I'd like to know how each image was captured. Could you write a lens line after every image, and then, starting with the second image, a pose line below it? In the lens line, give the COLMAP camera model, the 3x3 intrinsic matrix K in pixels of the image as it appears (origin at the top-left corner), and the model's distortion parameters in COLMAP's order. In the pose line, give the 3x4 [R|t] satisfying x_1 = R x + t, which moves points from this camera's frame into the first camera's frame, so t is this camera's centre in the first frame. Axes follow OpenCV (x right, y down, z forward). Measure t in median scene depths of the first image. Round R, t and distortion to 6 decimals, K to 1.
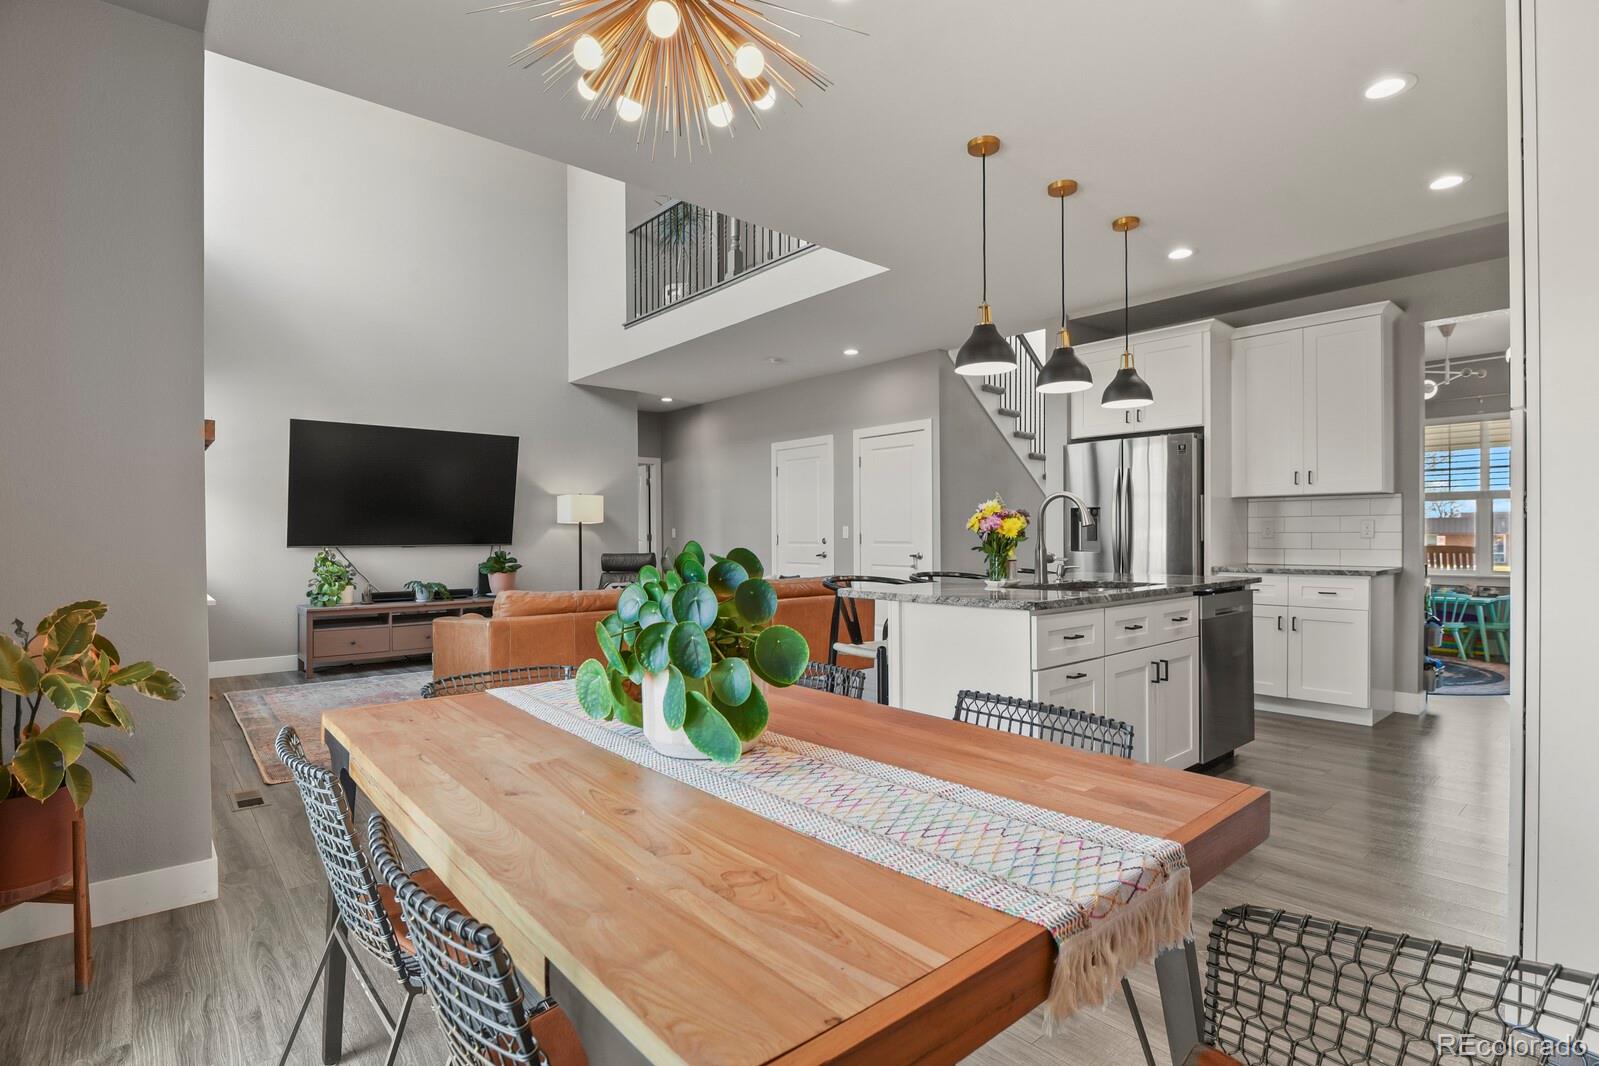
lens RADIAL K [[772.6, 0, 798.1], [0, 772.6, 538.4], [0, 0, 1]] dist [-0.017776, -0.007365]
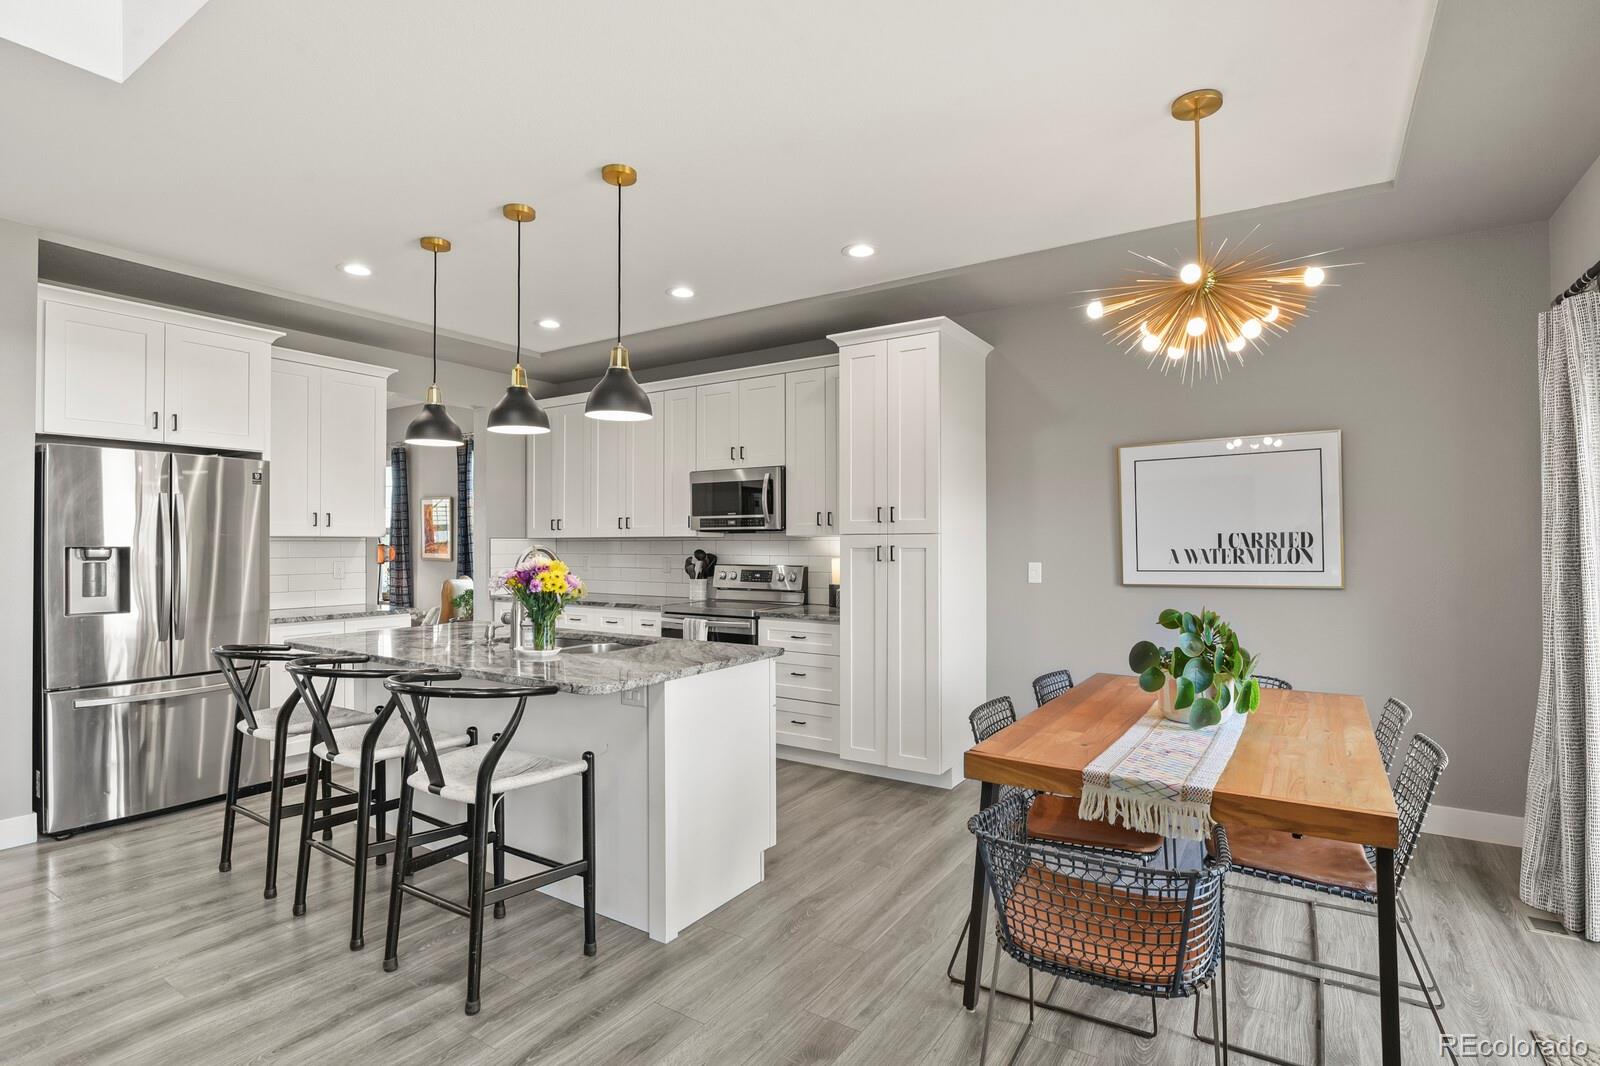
lens RADIAL K [[775.2, 0, 803.8], [0, 775.2, 540.3], [0, 0, 1]] dist [-0.008932, -0.006608]
pose [[-0.279564, 0.009798, 0.960077, -0.382779], [0.007261, 0.999941, -0.008091, -0.032665], [-0.960100, 0.004709, -0.279618, 0.561819]]
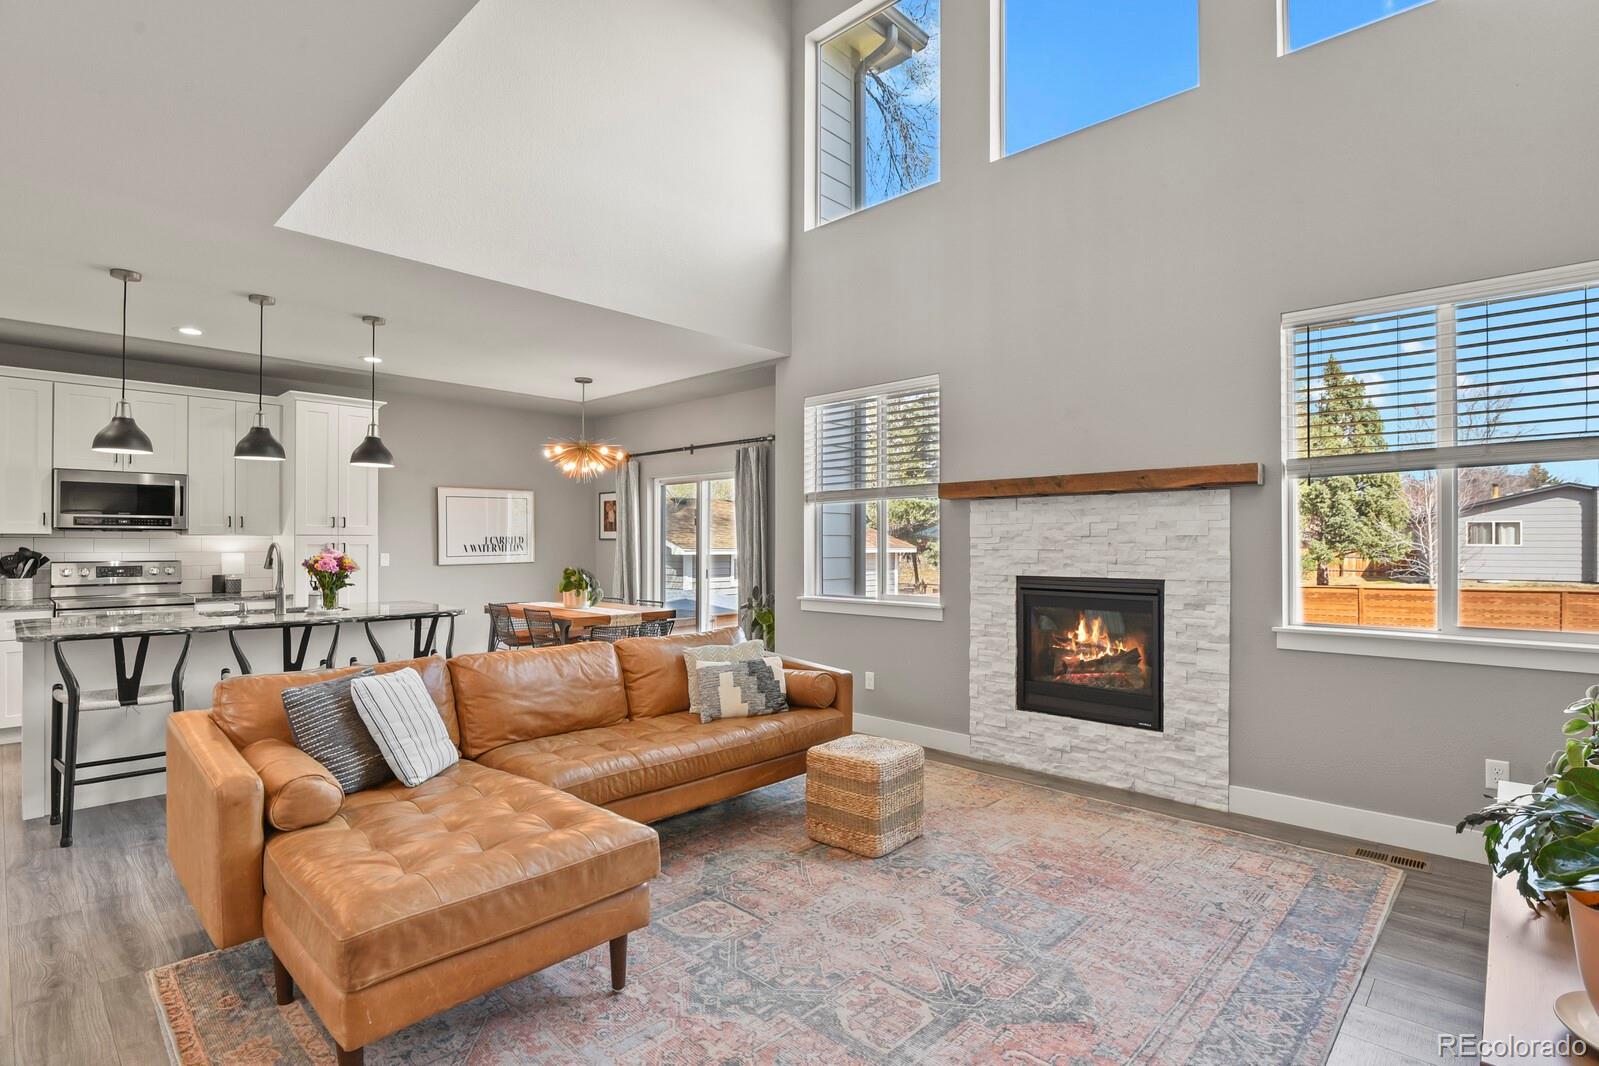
lens RADIAL K [[778.7, 0, 802.9], [0, 778.7, 538.3], [0, 0, 1]] dist [-0.014513, -0.002888]
pose [[-0.994441, 0.003449, -0.105241, -0.243355], [0.003374, 0.999994, 0.000883, -0.037938], [0.105244, 0.000523, -0.994446, 1.415194]]
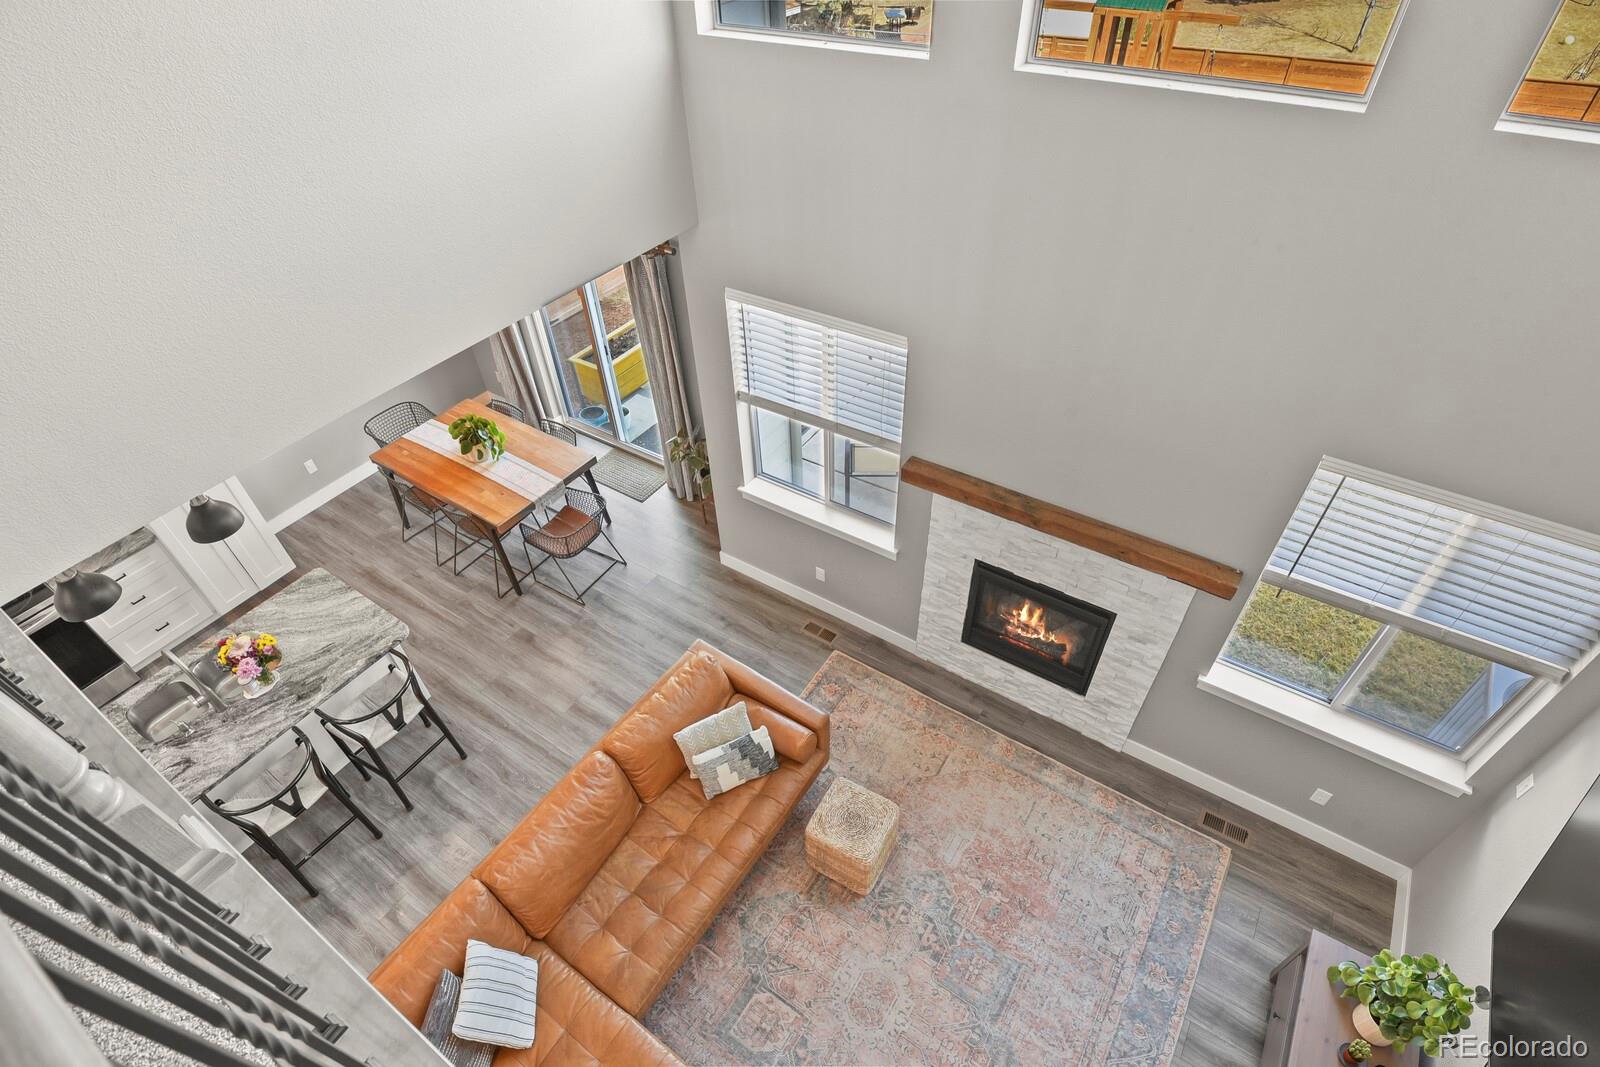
lens RADIAL K [[775.2, 0, 803.8], [0, 775.2, 540.8], [0, 0, 1]] dist [-0.008932, -0.006608]
pose [[-0.960622, 0.212895, -0.178550, -0.236690], [0.031235, 0.721266, 0.691953, -0.554441], [0.276096, 0.659129, -0.699515, 1.149578]]
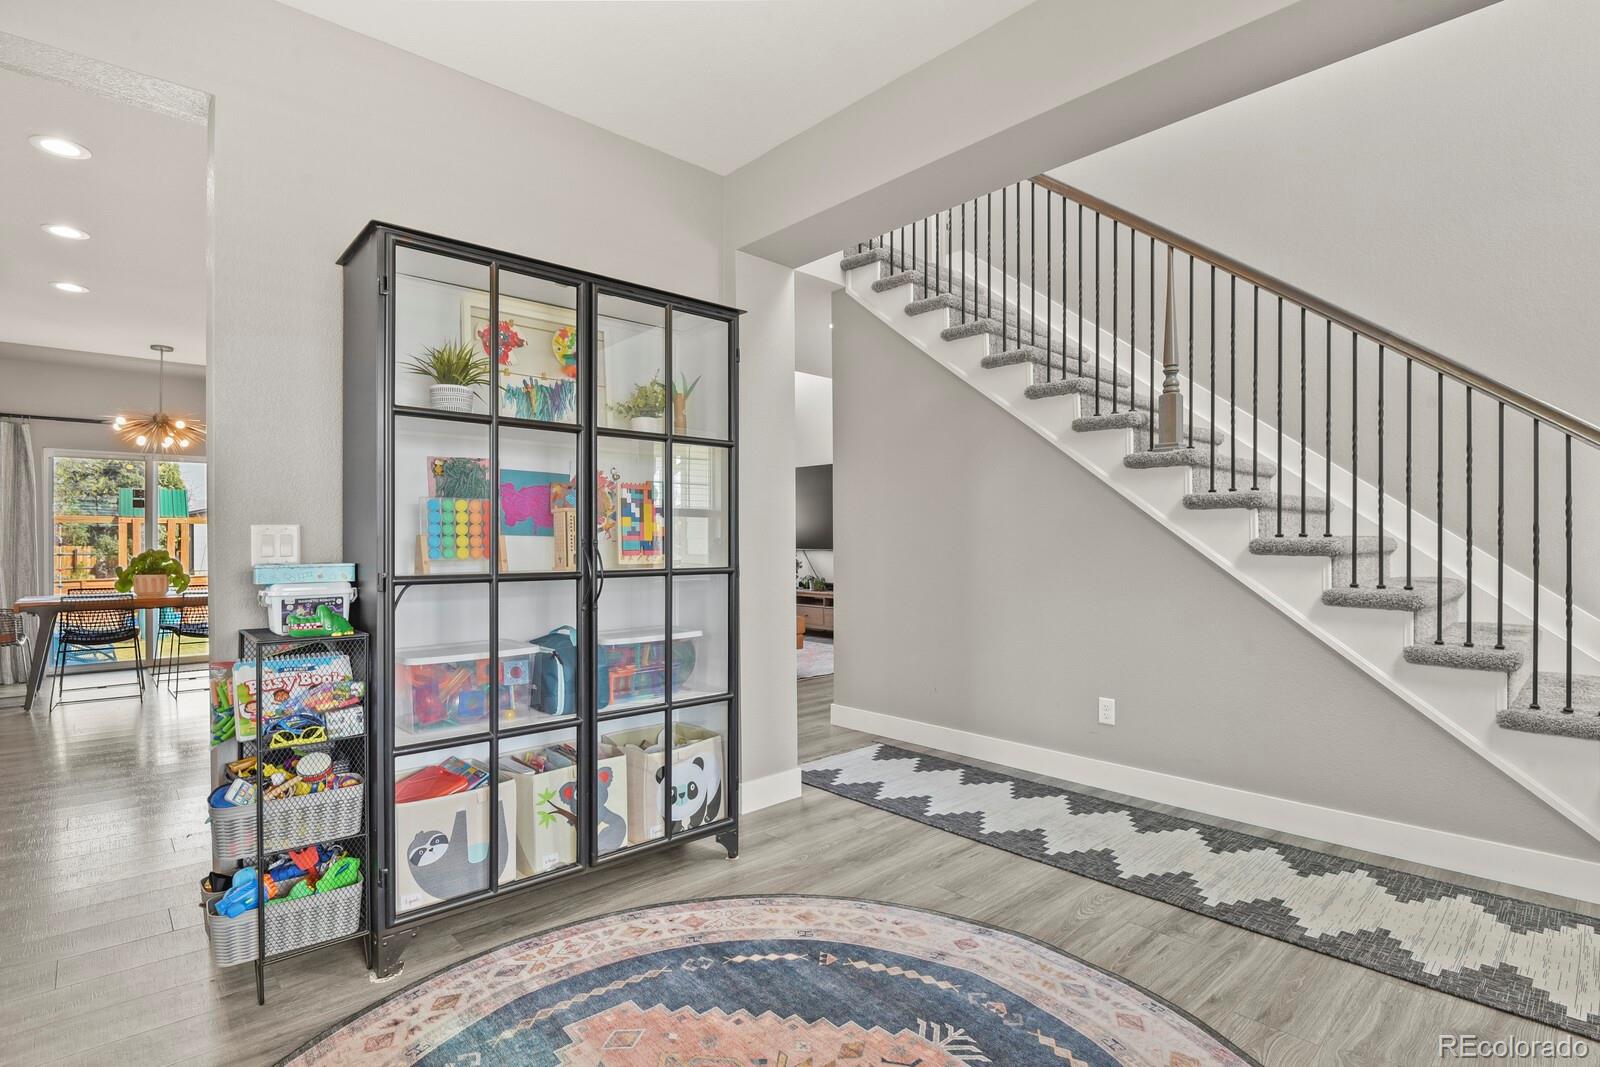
lens RADIAL K [[779.2, 0, 803.4], [0, 779.2, 538.9], [0, 0, 1]] dist [-0.014513, -0.002888]
pose [[0.037945, 0.003213, -0.999275, 1.044455], [-0.001681, 0.999994, 0.003151, -0.016051], [0.999278, 0.001560, 0.037950, 1.073916]]
